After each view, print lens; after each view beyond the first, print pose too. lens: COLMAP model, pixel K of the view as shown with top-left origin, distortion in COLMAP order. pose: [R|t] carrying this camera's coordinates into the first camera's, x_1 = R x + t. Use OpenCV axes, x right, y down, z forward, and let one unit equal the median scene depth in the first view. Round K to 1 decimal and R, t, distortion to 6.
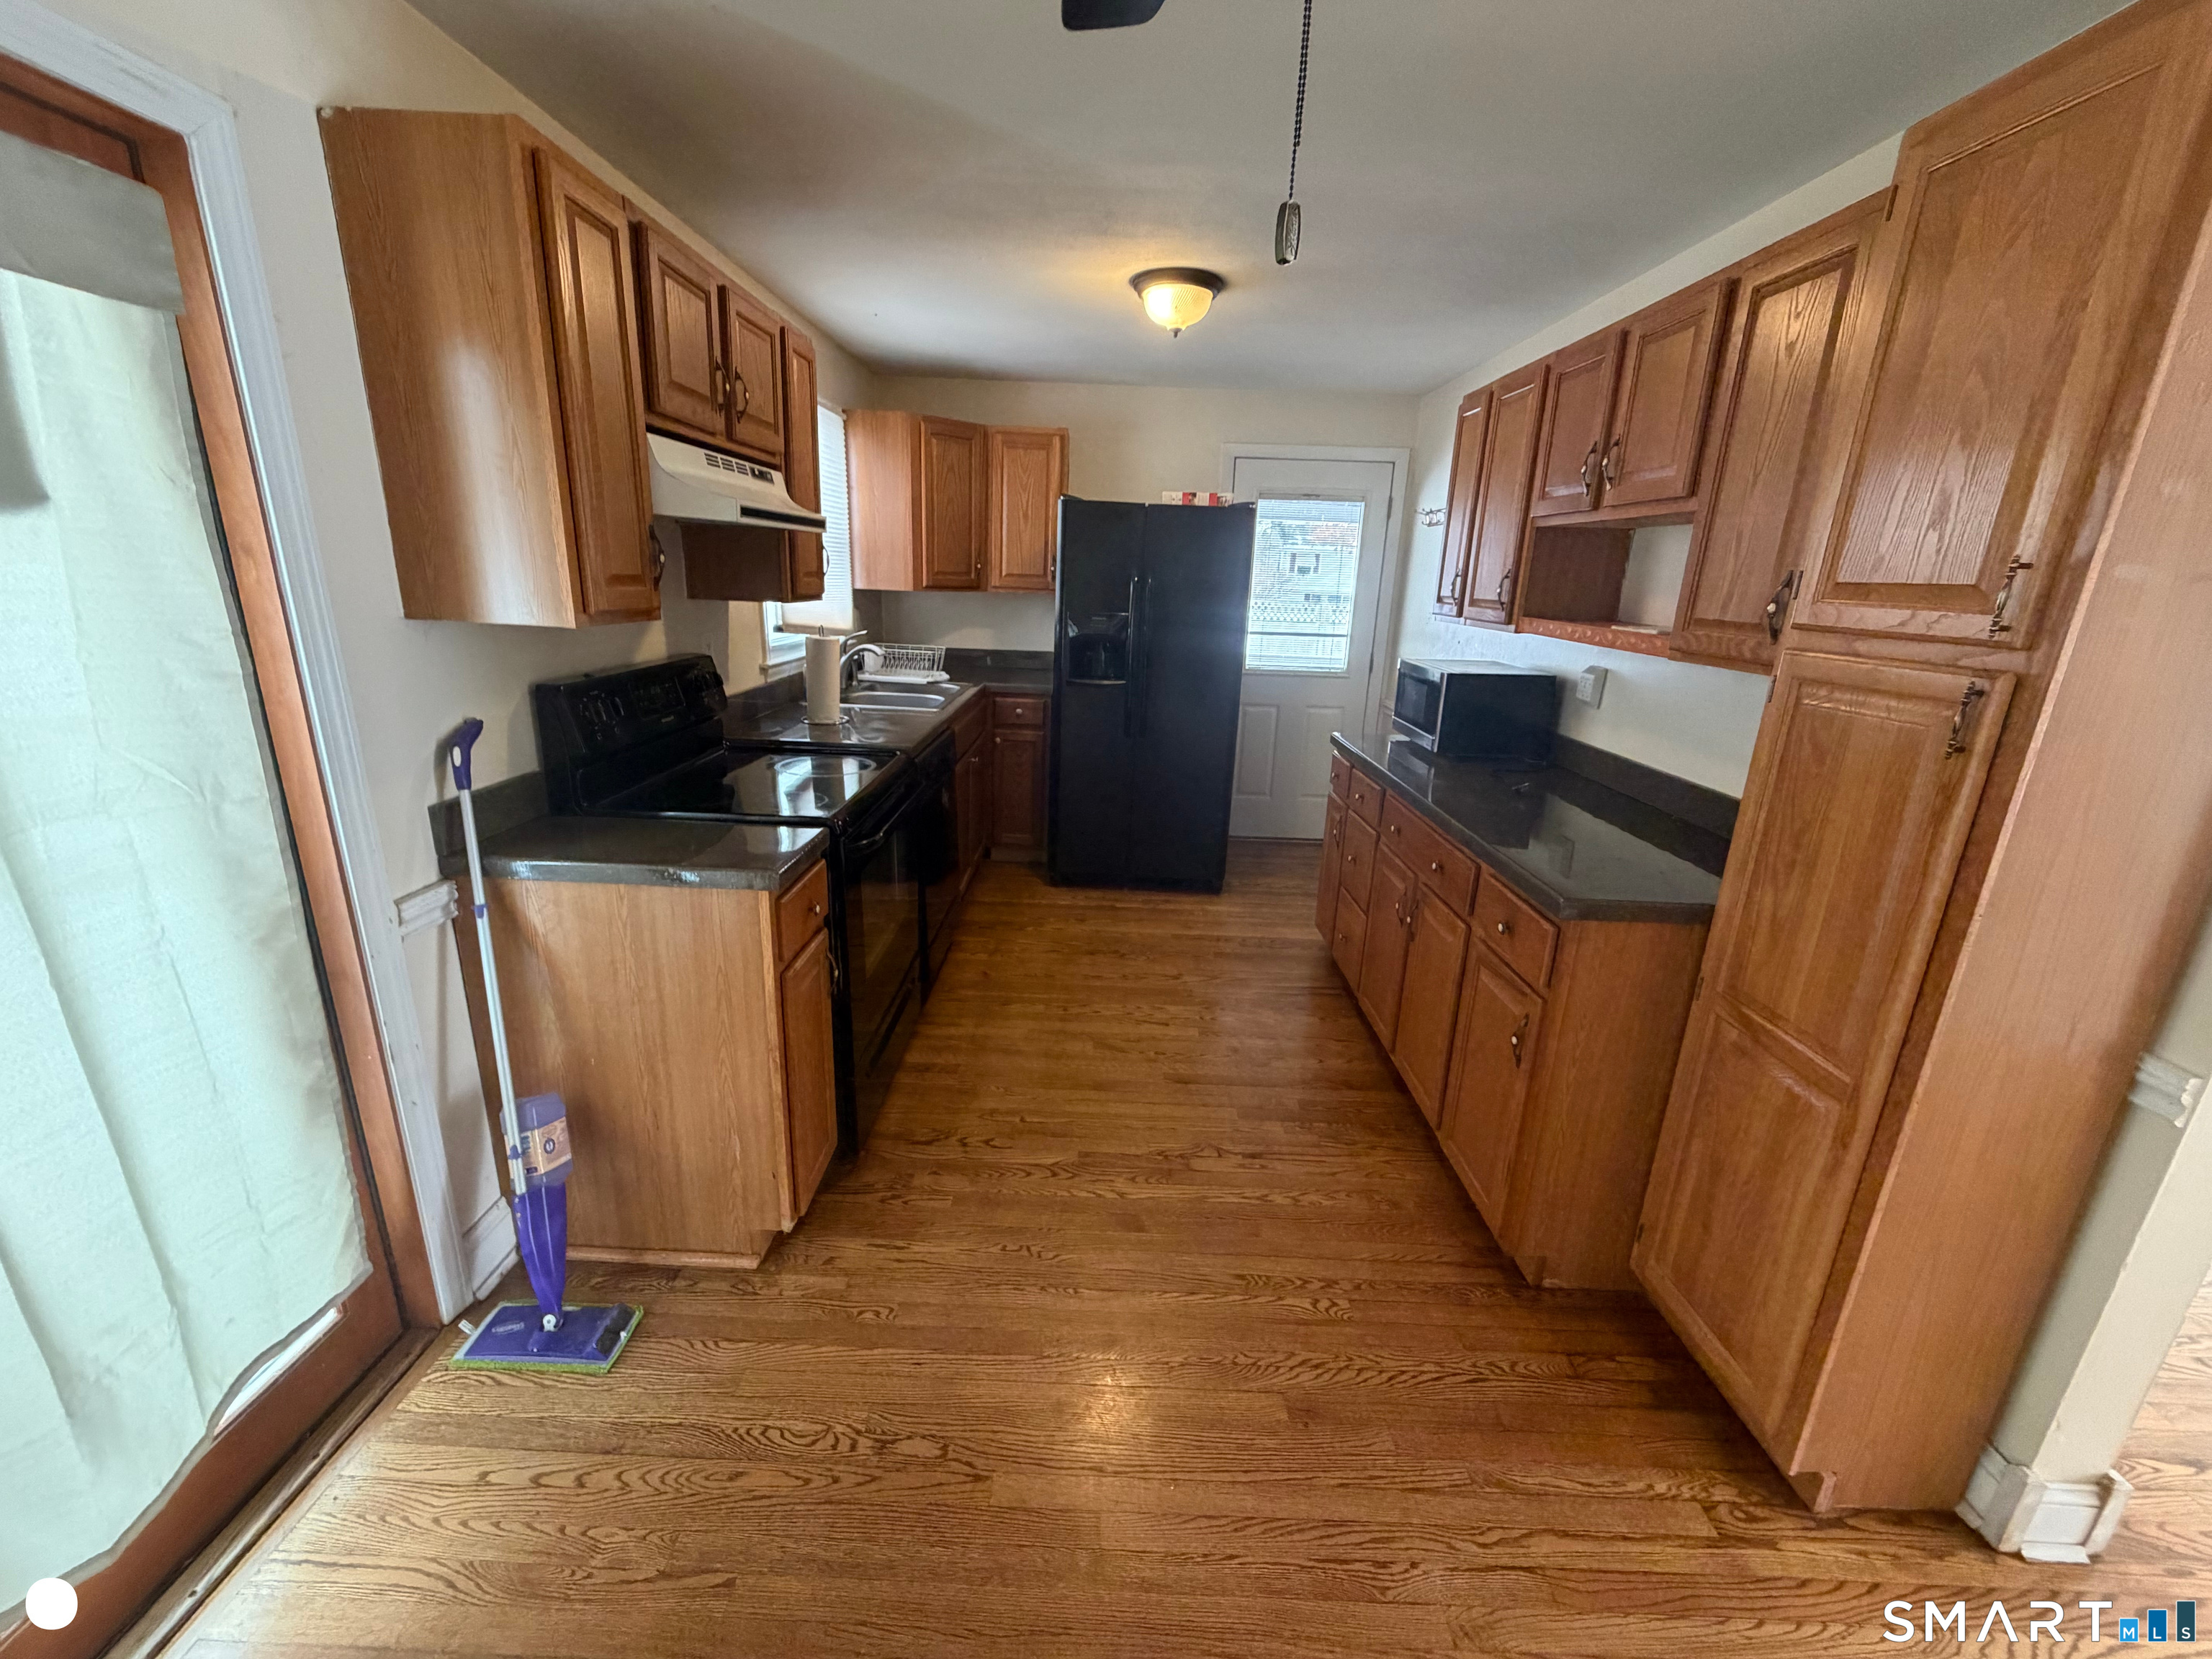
lens RADIAL K [[882.2, 0, 1098.9], [0, 882.2, 829.5], [0, 0, 1]] dist [-0.002169, 0.000059]
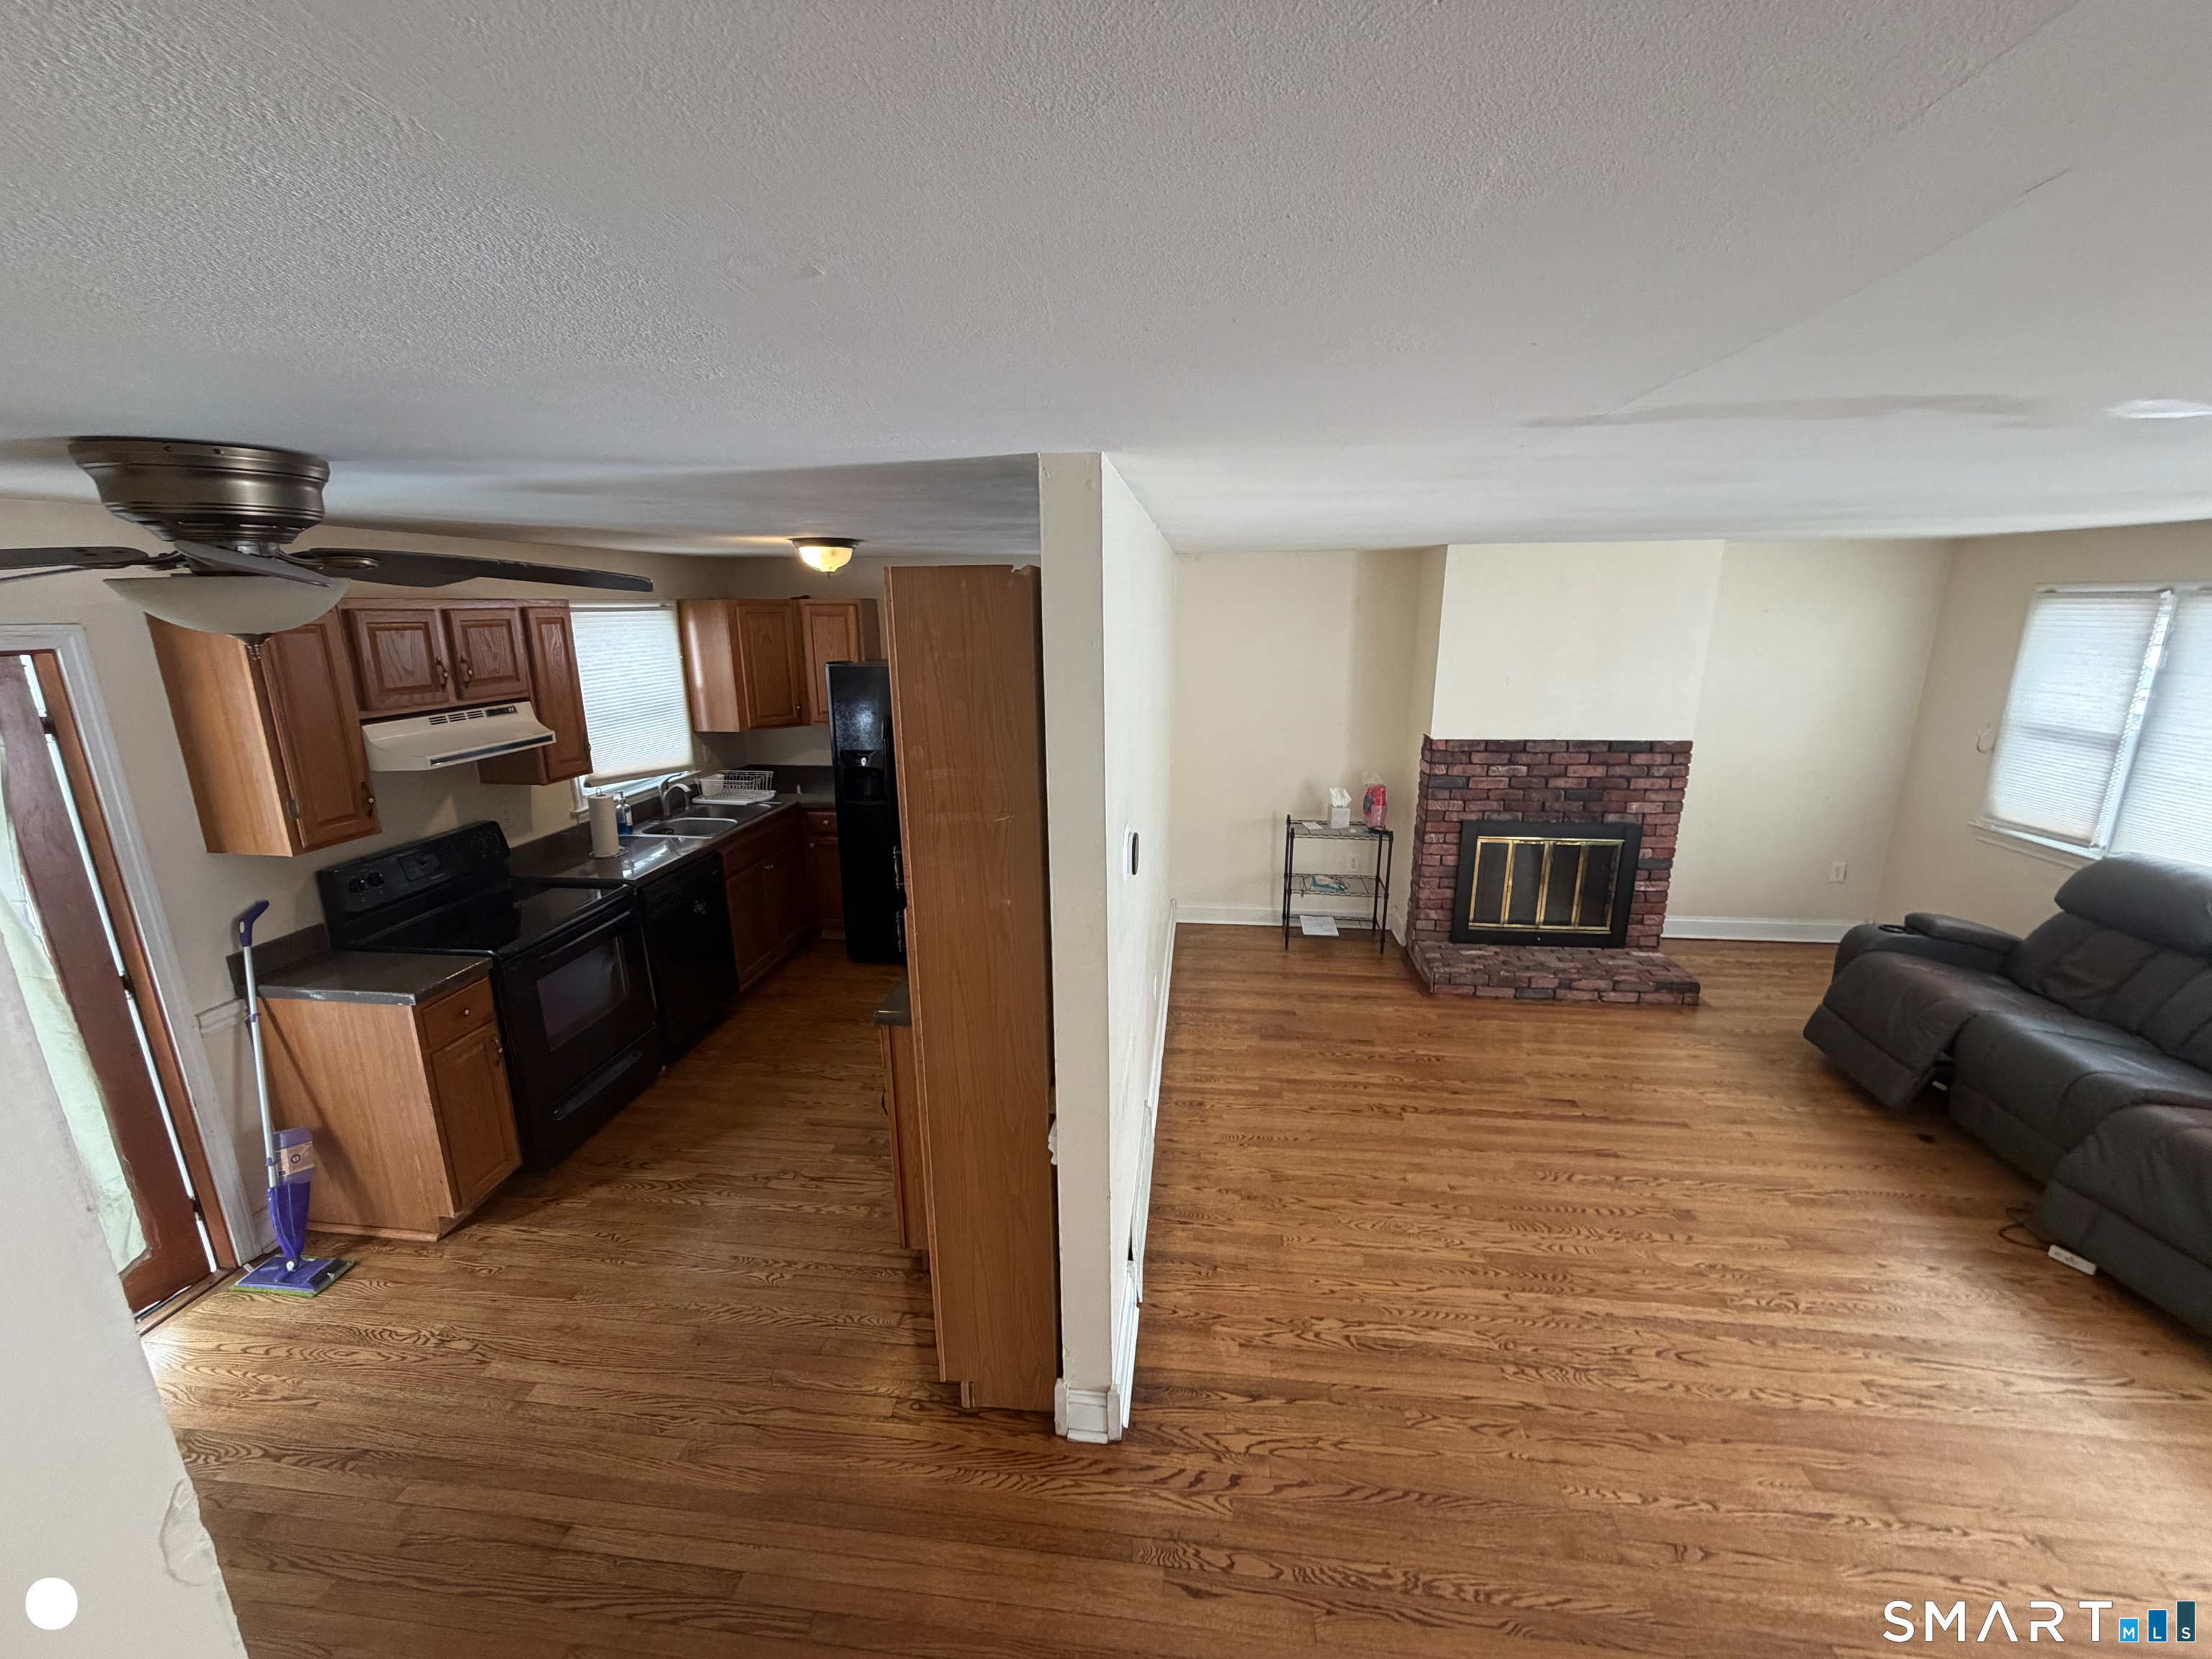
lens RADIAL K [[882.2, 0, 1102.2], [0, 882.2, 830.7], [0, 0, 1]] dist [-0.002169, 0.000059]
pose [[0.993894, -0.020830, -0.108359, 1.096073], [0.016816, 0.999143, -0.037835, -0.173296], [0.109054, 0.035782, 0.993392, -0.512678]]
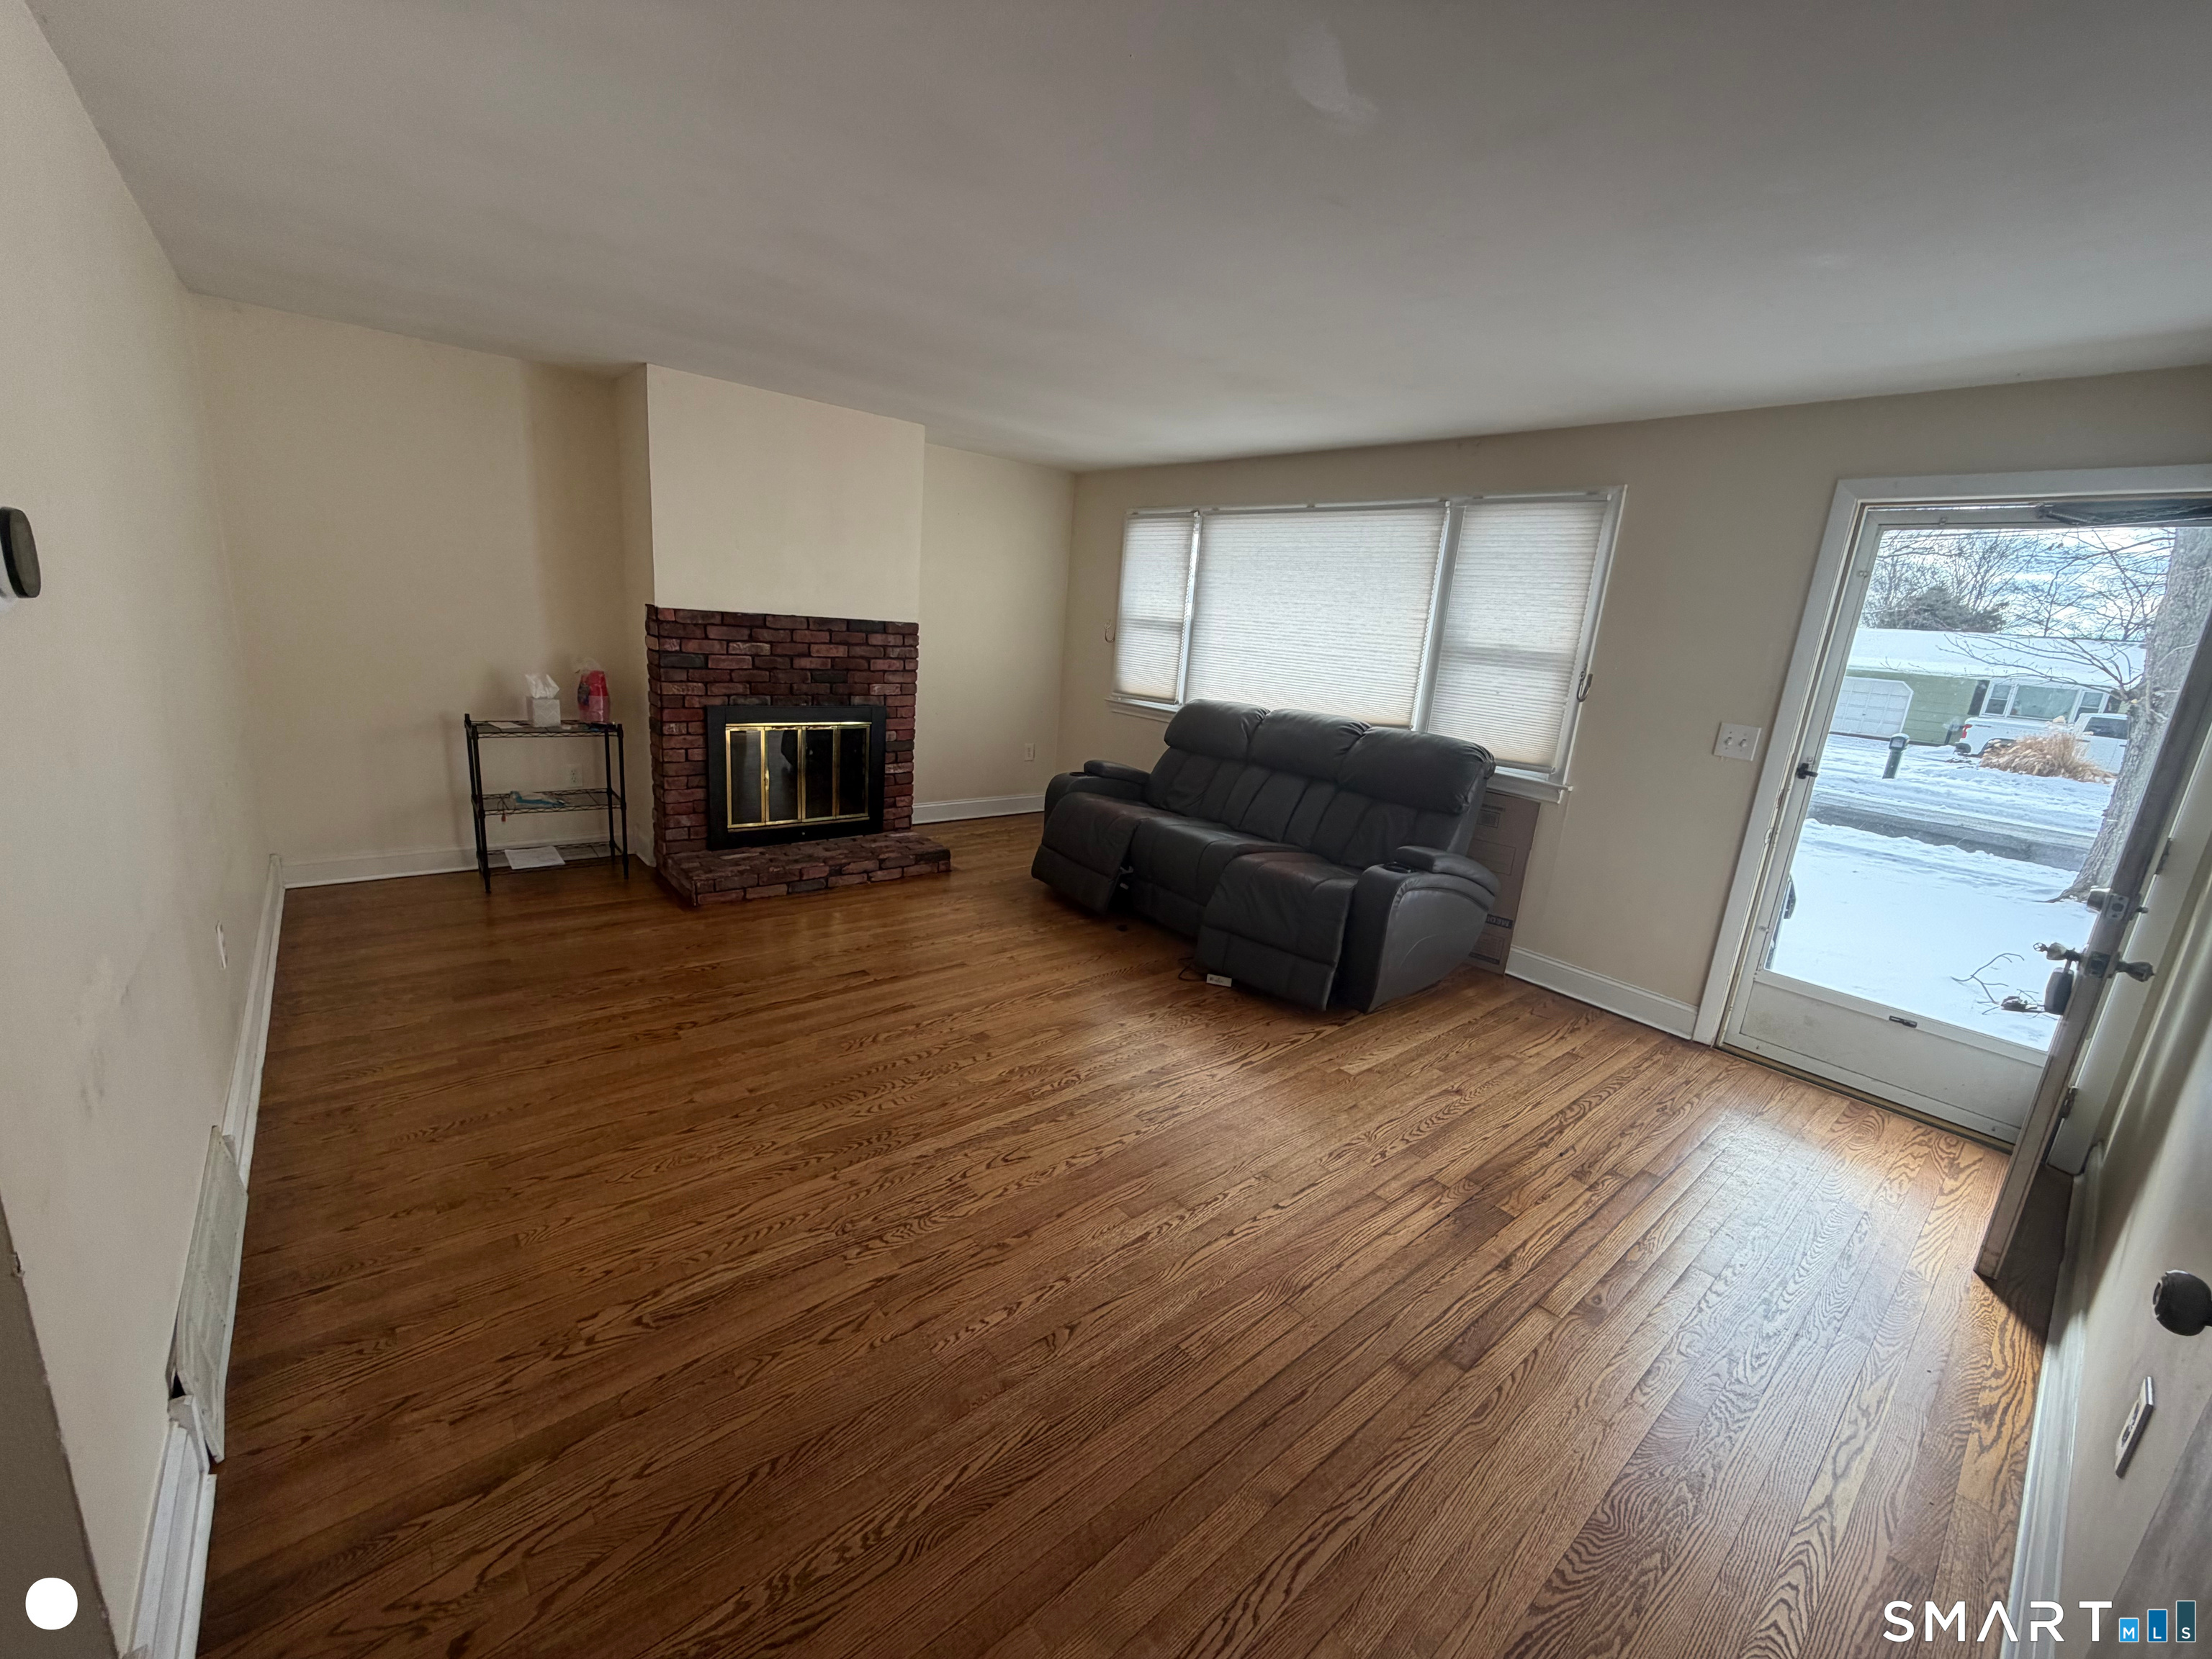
lens RADIAL K [[882.2, 0, 1112.1], [0, 882.2, 823.9], [0, 0, 1]] dist [-0.002169, 0.000059]
pose [[0.749805, -0.137424, 0.647230, 1.153238], [0.136030, 0.989314, 0.052469, 0.065368], [-0.647525, 0.048701, 0.760487, -0.153582]]
